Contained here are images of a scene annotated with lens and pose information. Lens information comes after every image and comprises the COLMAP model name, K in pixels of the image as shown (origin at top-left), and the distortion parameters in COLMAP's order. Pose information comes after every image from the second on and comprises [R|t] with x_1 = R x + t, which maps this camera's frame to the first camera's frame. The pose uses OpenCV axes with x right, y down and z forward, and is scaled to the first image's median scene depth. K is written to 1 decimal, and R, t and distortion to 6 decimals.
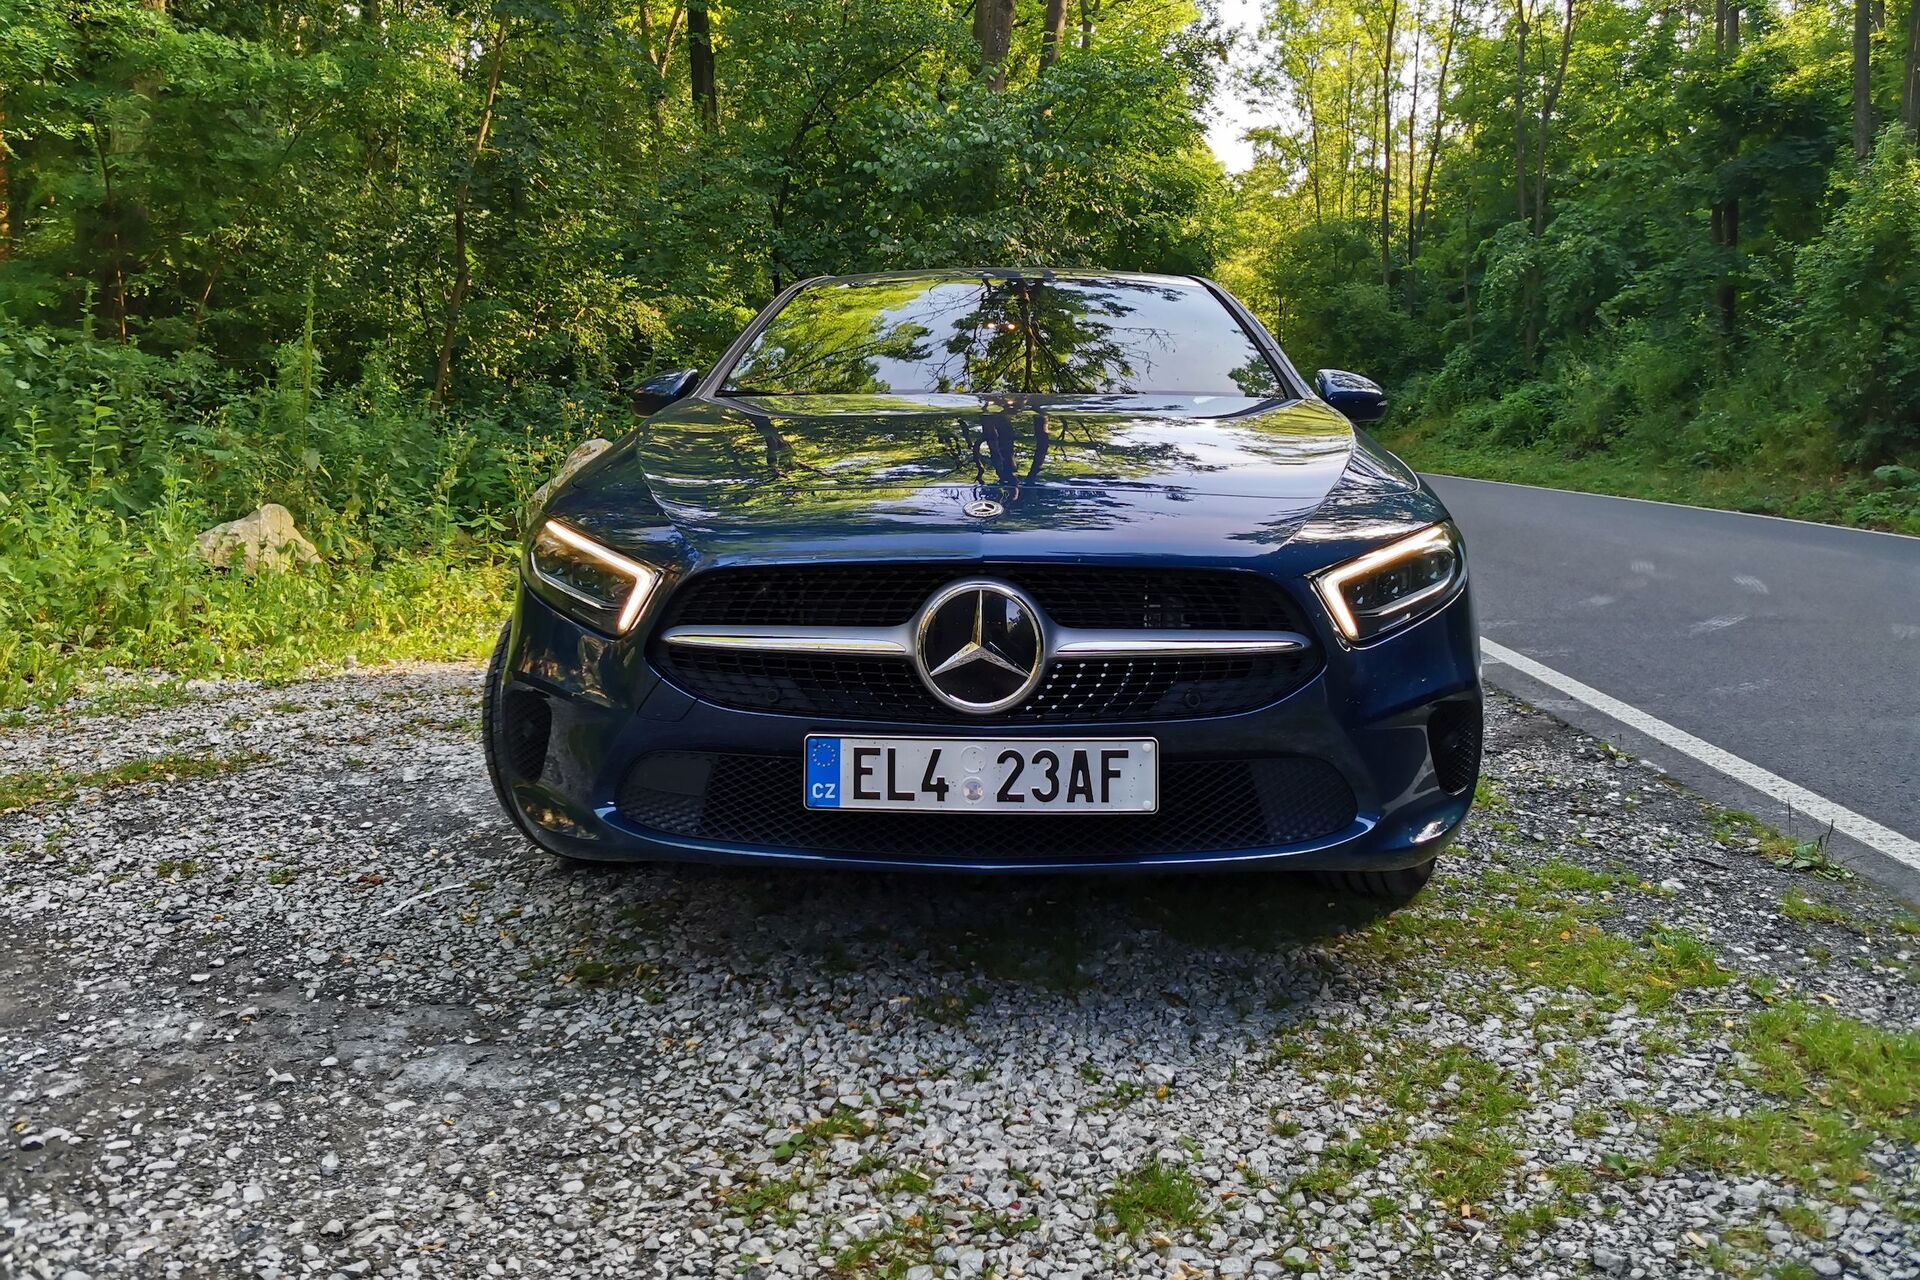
lens RADIAL K [[1459.1, 0, 963.7], [0, 1459.1, 547.9], [0, 0, 1]] dist [0.047948, -0.147328]
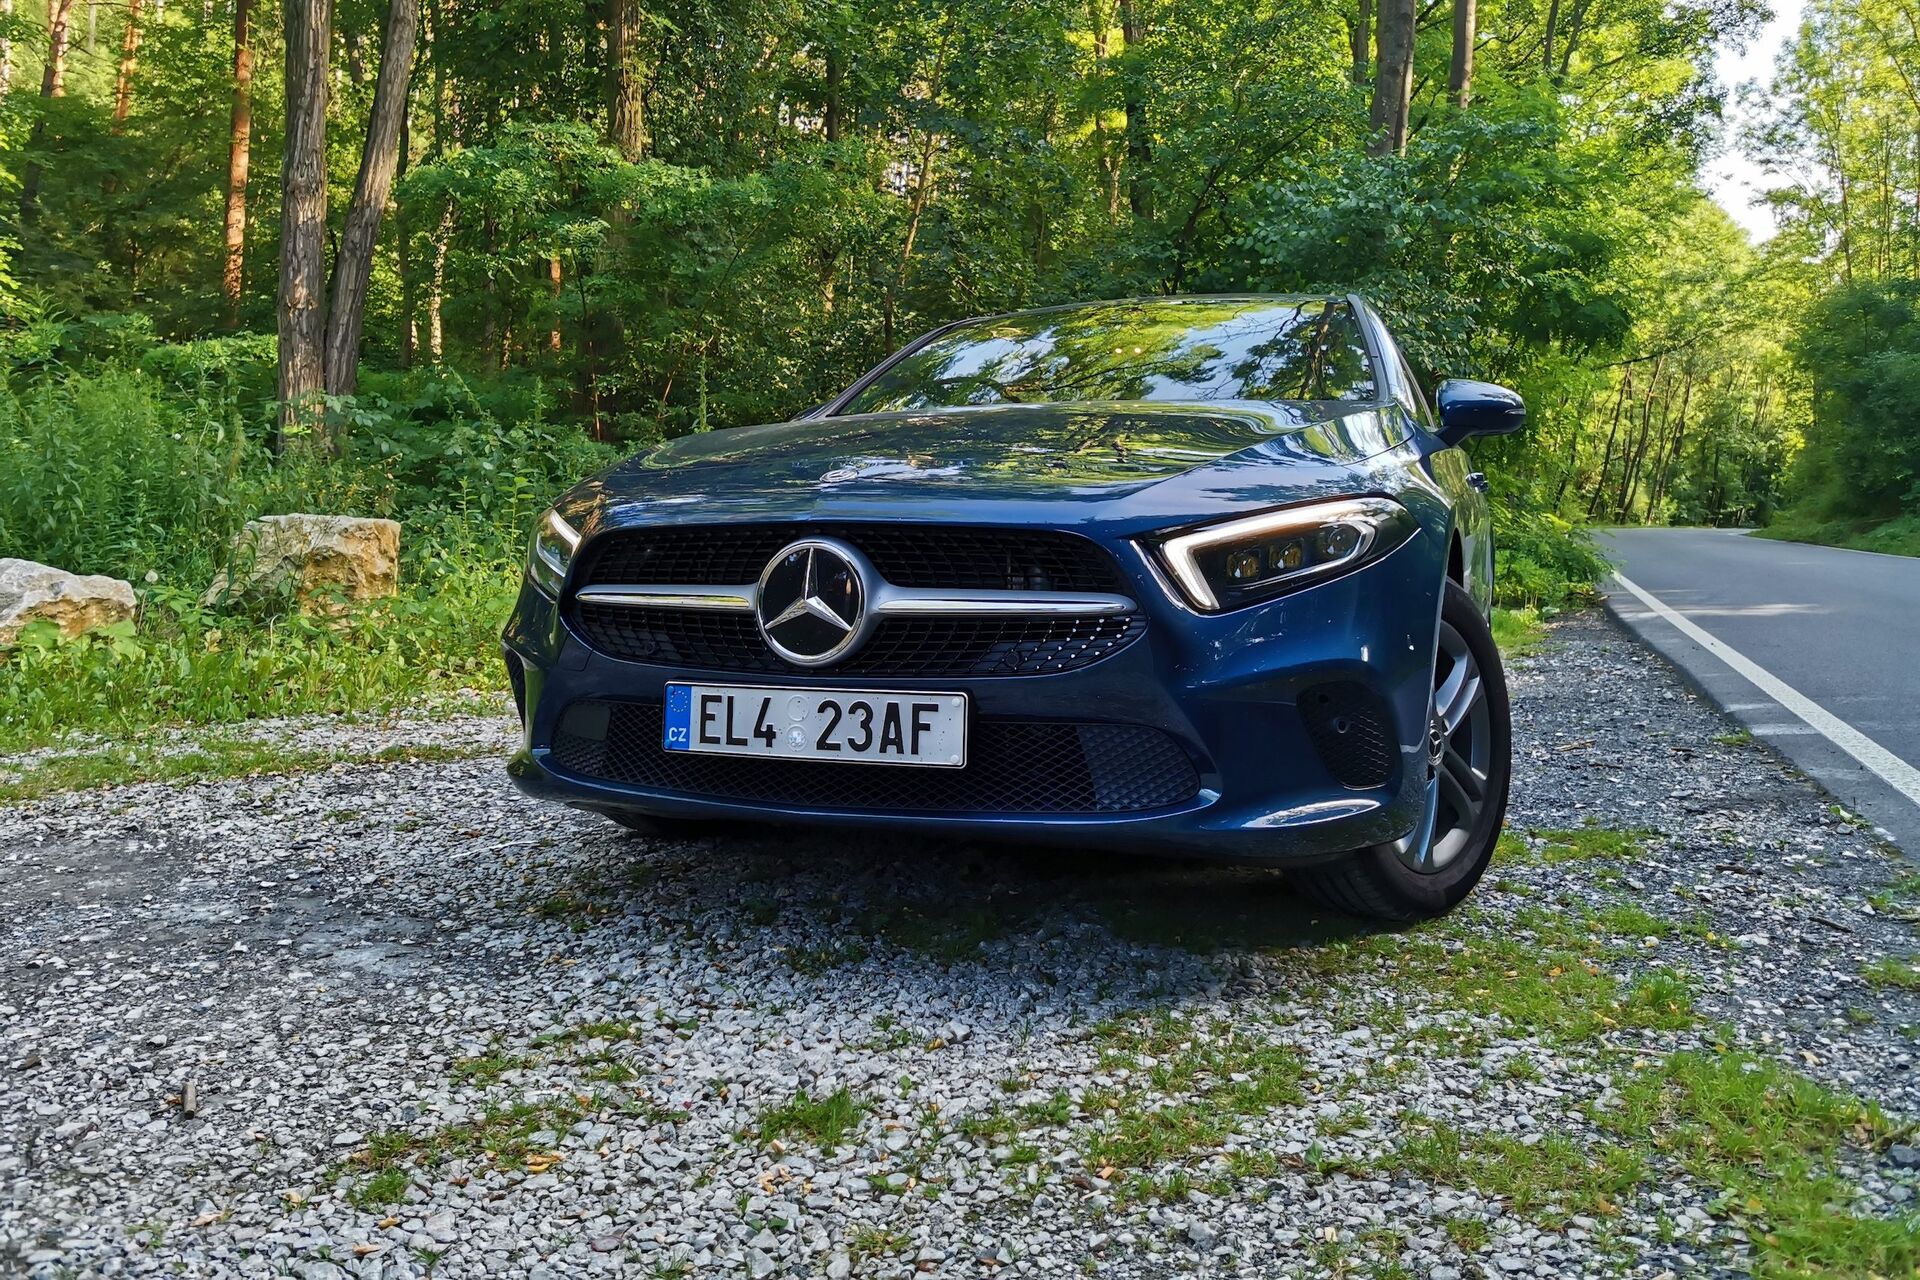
lens RADIAL K [[1459.1, 0, 963.7], [0, 1459.1, 547.9], [0, 0, 1]] dist [0.047948, -0.147328]
pose [[0.940077, -0.005535, -0.340916, 0.475008], [-0.019722, 0.997311, -0.070576, 0.101458], [0.340390, 0.073071, 0.937441, 0.049339]]
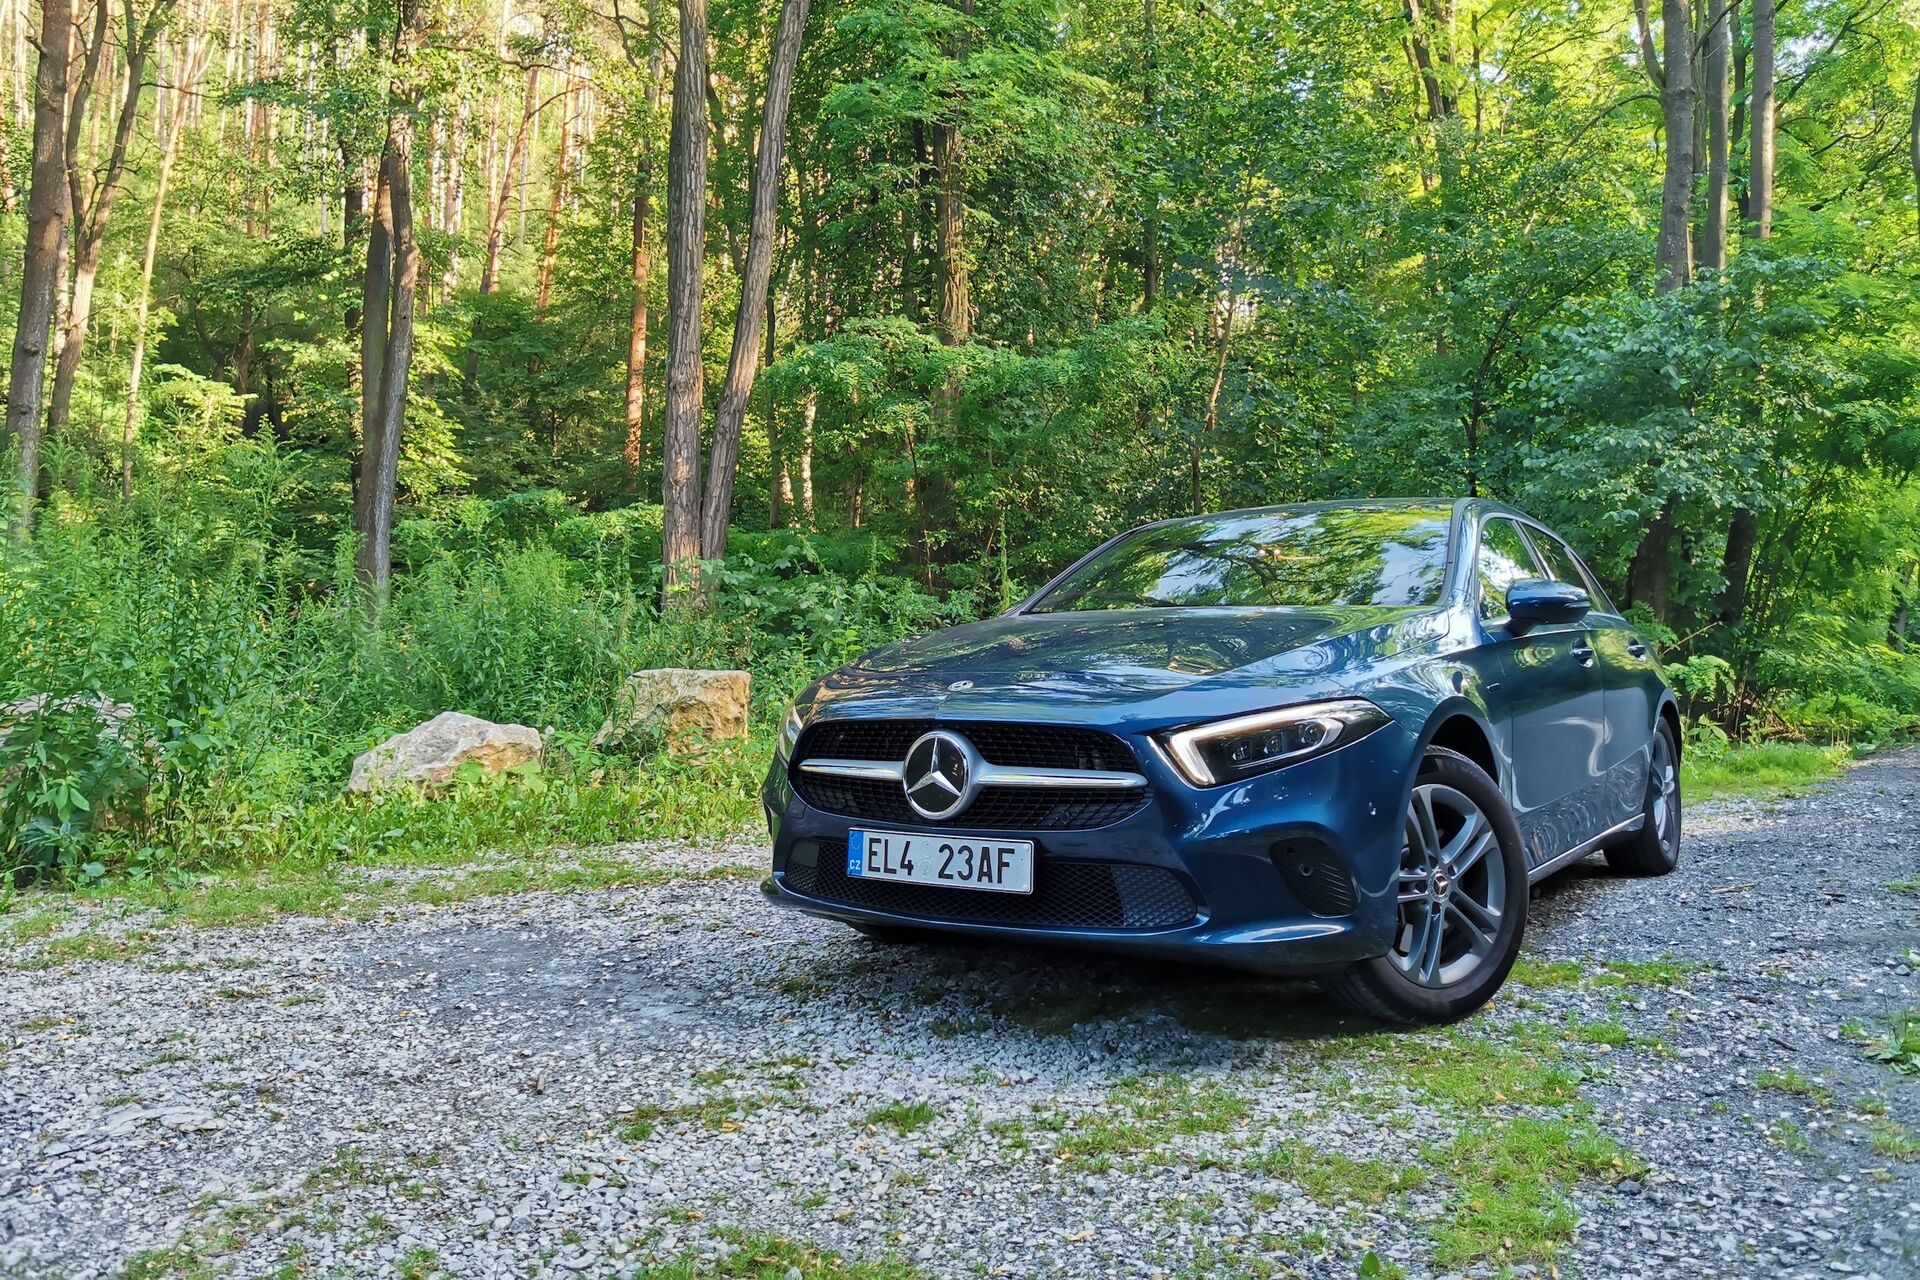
lens RADIAL K [[1459.1, 0, 963.7], [0, 1459.1, 547.9], [0, 0, 1]] dist [0.047948, -0.147328]
pose [[0.829111, -0.060483, -0.555803, 0.913240], [-0.026993, 0.988641, -0.147852, 0.057563], [0.558432, 0.137589, 0.818060, -0.284438]]
